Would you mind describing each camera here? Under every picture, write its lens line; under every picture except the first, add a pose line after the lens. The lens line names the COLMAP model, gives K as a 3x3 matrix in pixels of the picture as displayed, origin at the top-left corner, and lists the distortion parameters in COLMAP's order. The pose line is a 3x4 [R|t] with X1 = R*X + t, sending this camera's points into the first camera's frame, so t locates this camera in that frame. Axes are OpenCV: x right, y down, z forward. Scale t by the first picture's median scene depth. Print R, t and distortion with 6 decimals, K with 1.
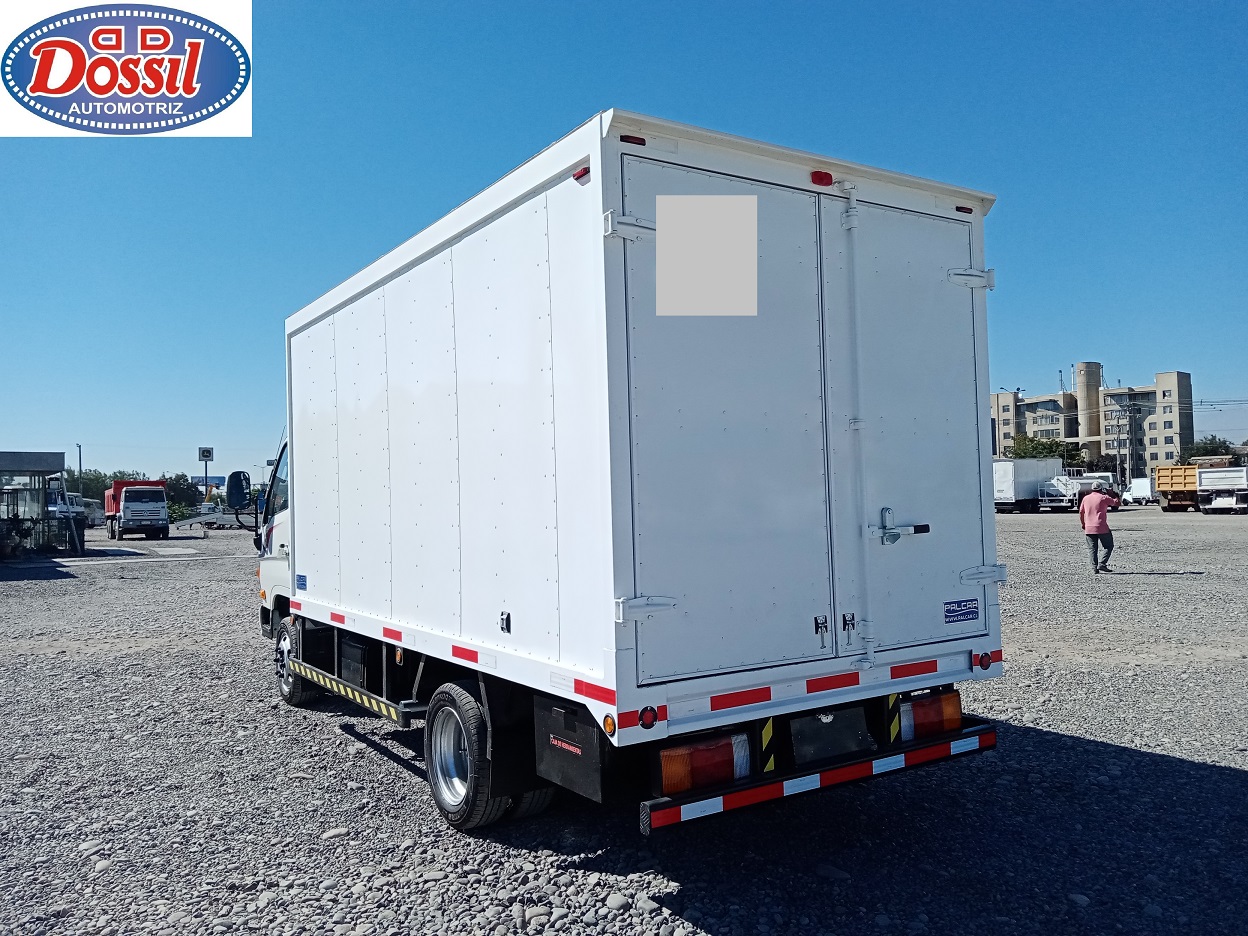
lens RADIAL K [[984.9, 0, 624.0], [0, 984.9, 468.0], [0, 0, 1]] dist [0.072539, -0.139885]
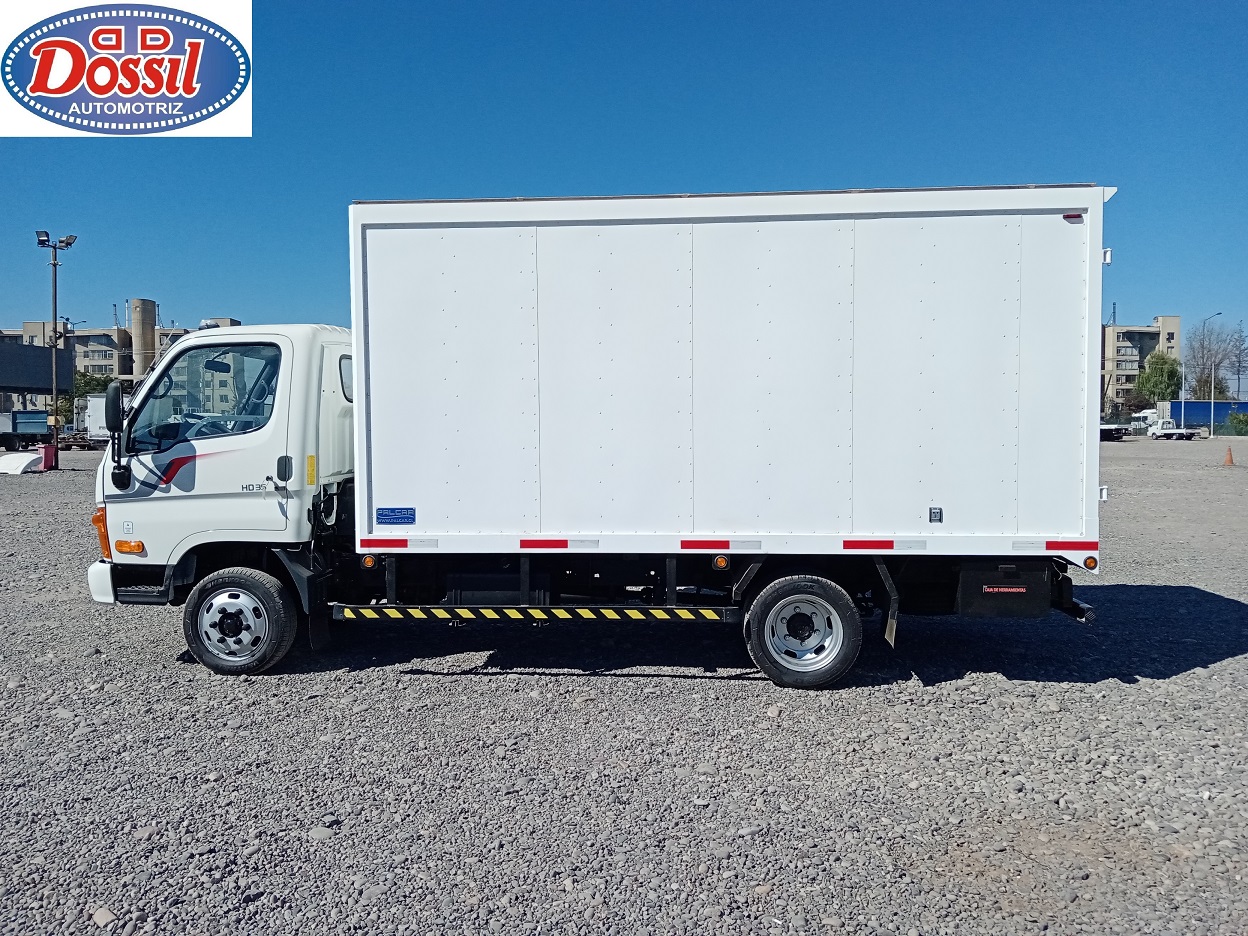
lens RADIAL K [[984.9, 0, 624.0], [0, 984.9, 468.0], [0, 0, 1]] dist [0.072539, -0.139885]
pose [[0.606959, -0.014246, 0.794605, -1.628549], [-0.034422, 0.998430, 0.044193, 0.049427], [-0.793987, -0.054175, 0.605516, 0.562128]]
